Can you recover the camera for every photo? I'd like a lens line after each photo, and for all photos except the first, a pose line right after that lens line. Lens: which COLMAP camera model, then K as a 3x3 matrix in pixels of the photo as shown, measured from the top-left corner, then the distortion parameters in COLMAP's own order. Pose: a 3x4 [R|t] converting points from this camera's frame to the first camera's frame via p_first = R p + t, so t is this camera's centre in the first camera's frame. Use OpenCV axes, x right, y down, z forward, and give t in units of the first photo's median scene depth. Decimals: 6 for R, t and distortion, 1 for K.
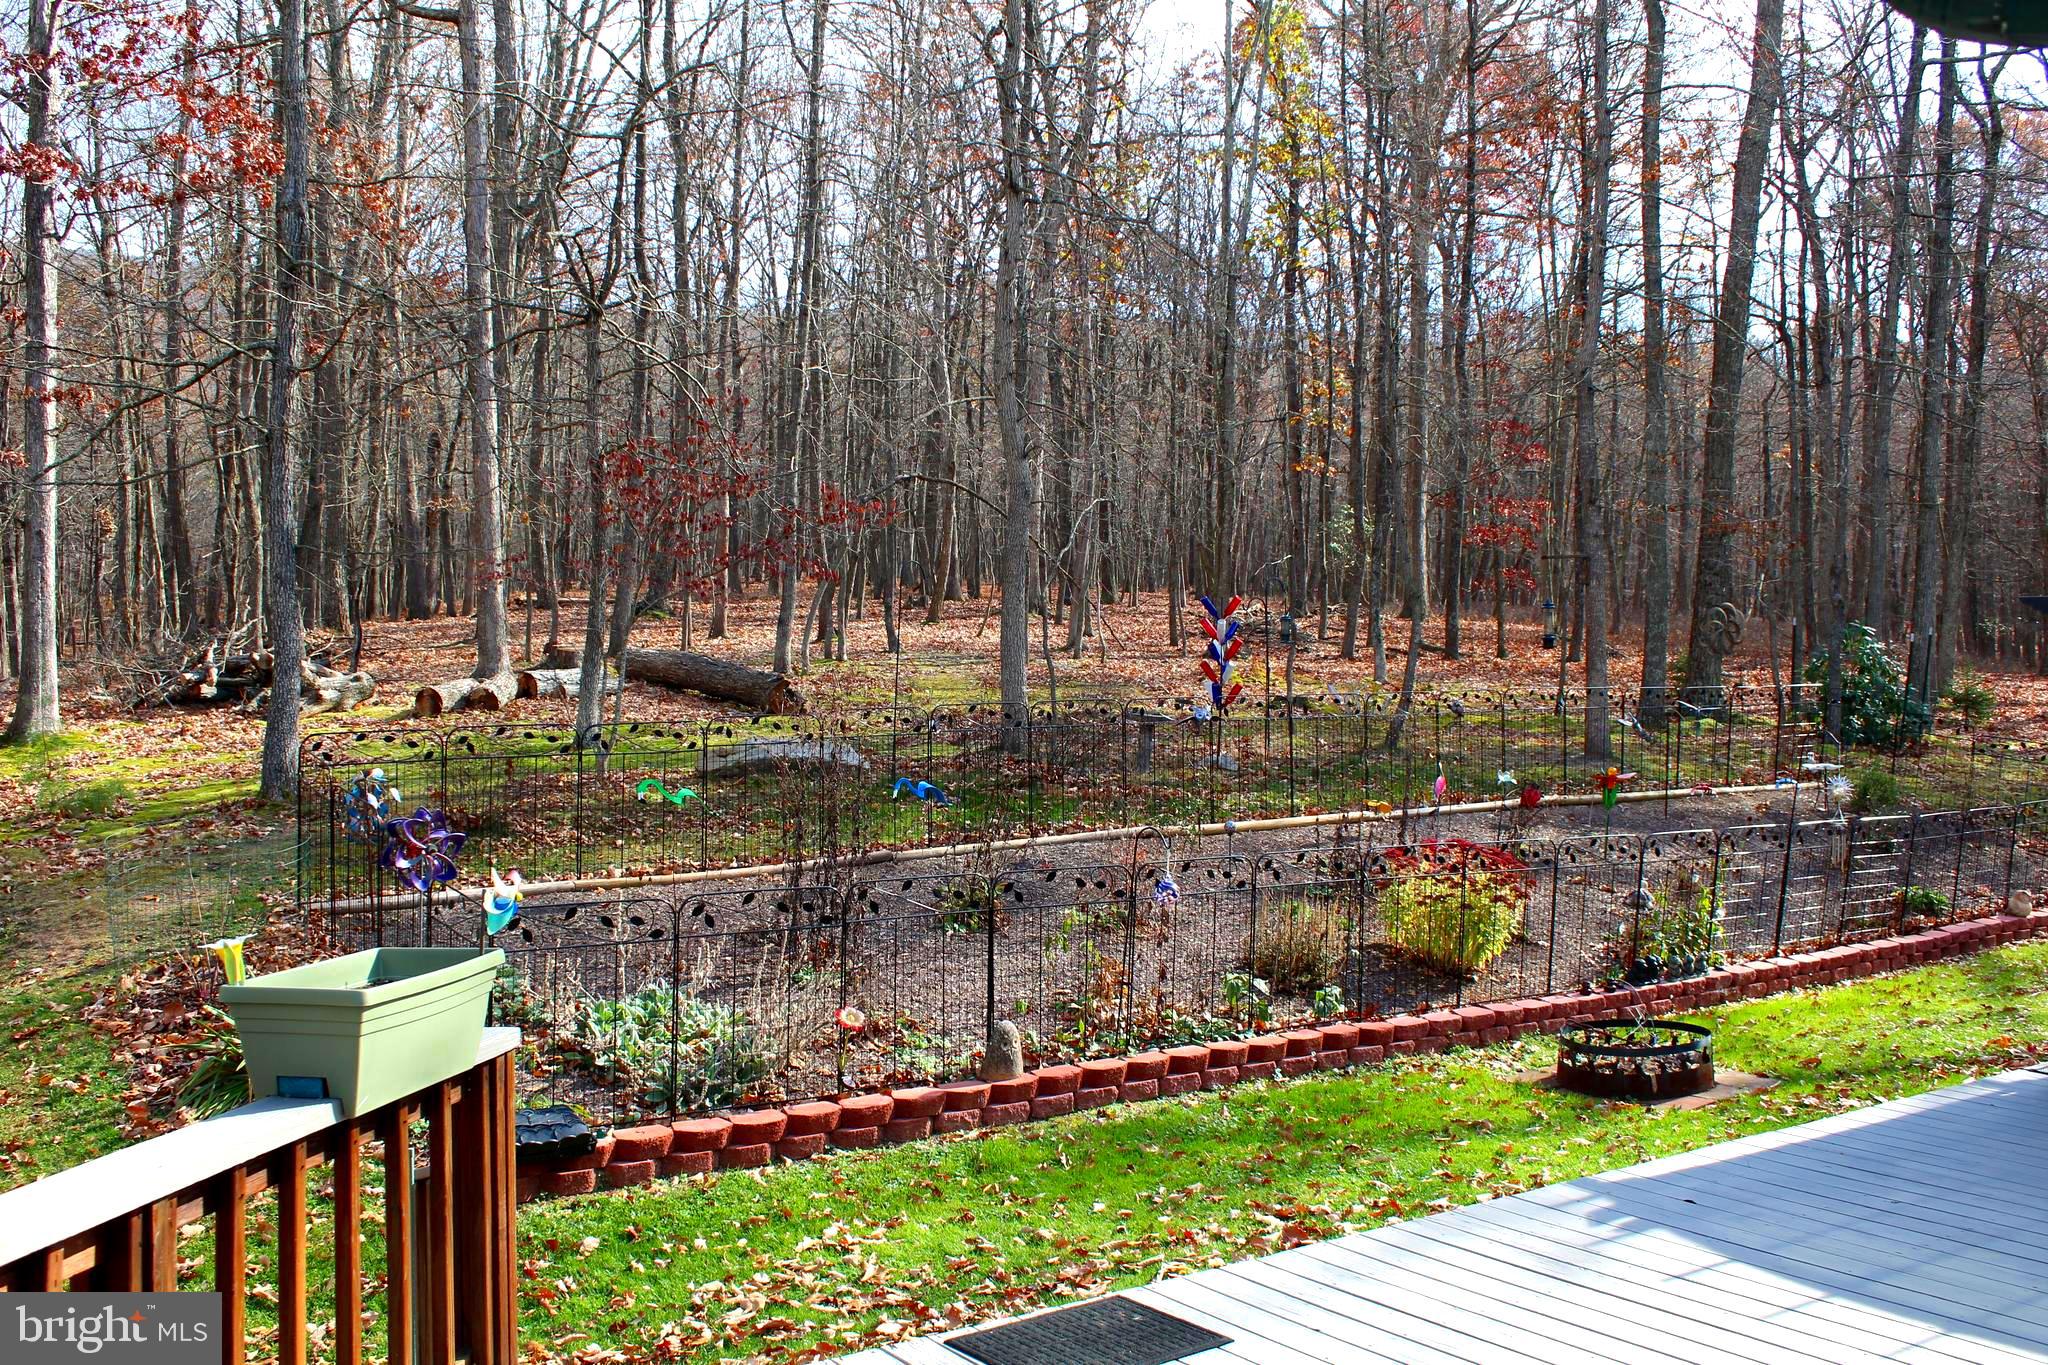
lens RADIAL K [[1947.5, 0, 1024.0], [0, 1947.5, 682.5], [0, 0, 1]] dist [-0.007523, 0.002907]
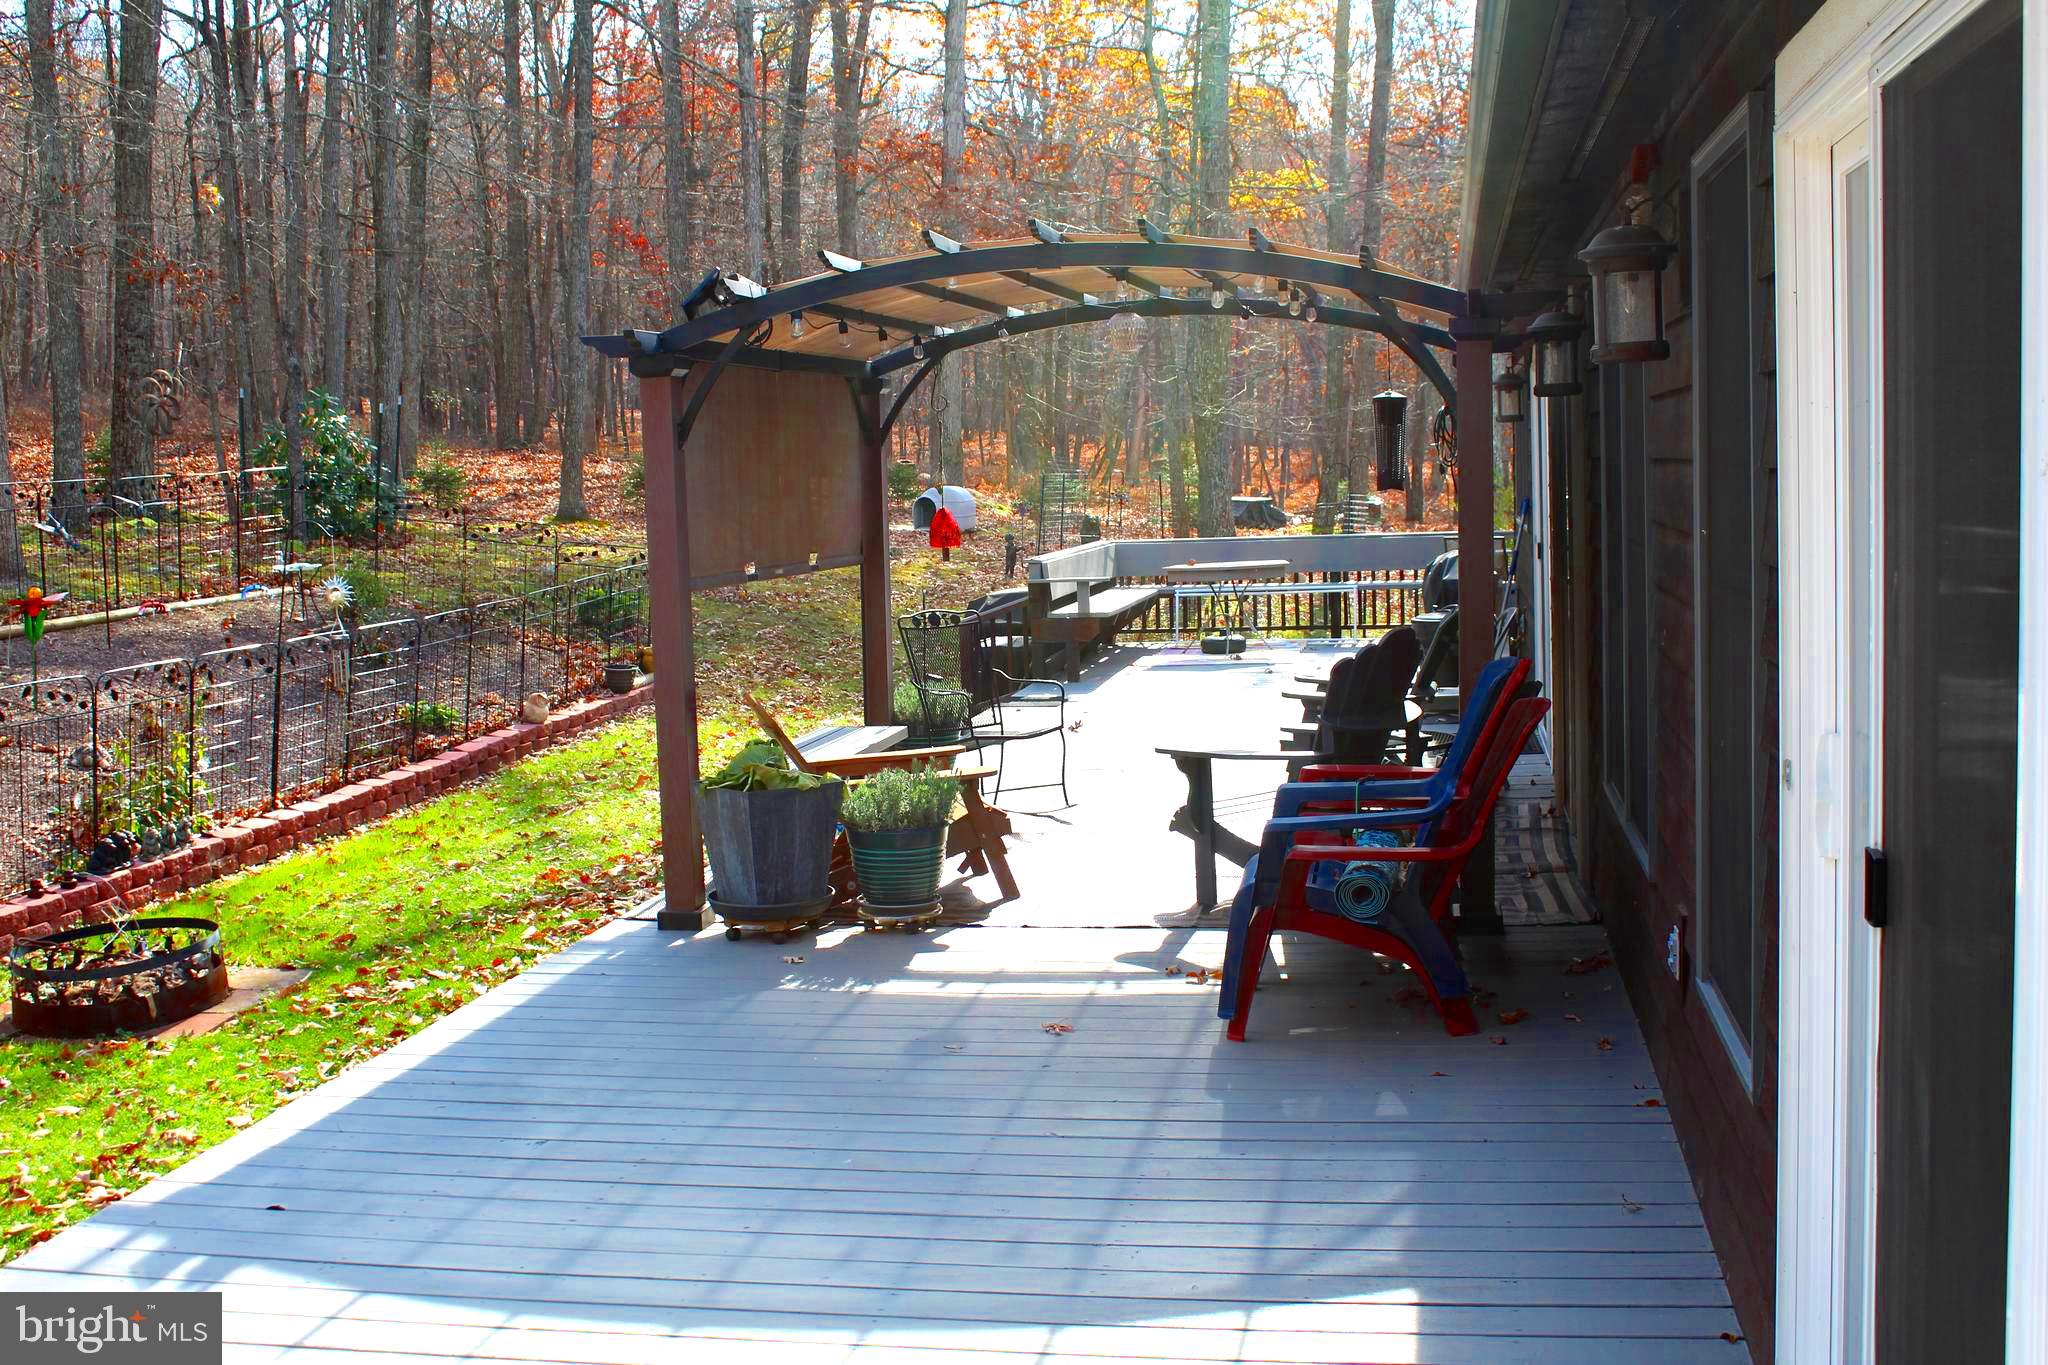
lens RADIAL K [[2075.4, 0, 1027.8], [0, 2075.4, 655.0], [0, 0, 1]] dist [-0.125118, 0.122742]
pose [[0.713225, -0.097306, 0.694148, 0.031308], [0.037404, 0.994190, 0.100934, 0.005037], [-0.699936, -0.046025, 0.712721, 0.190276]]
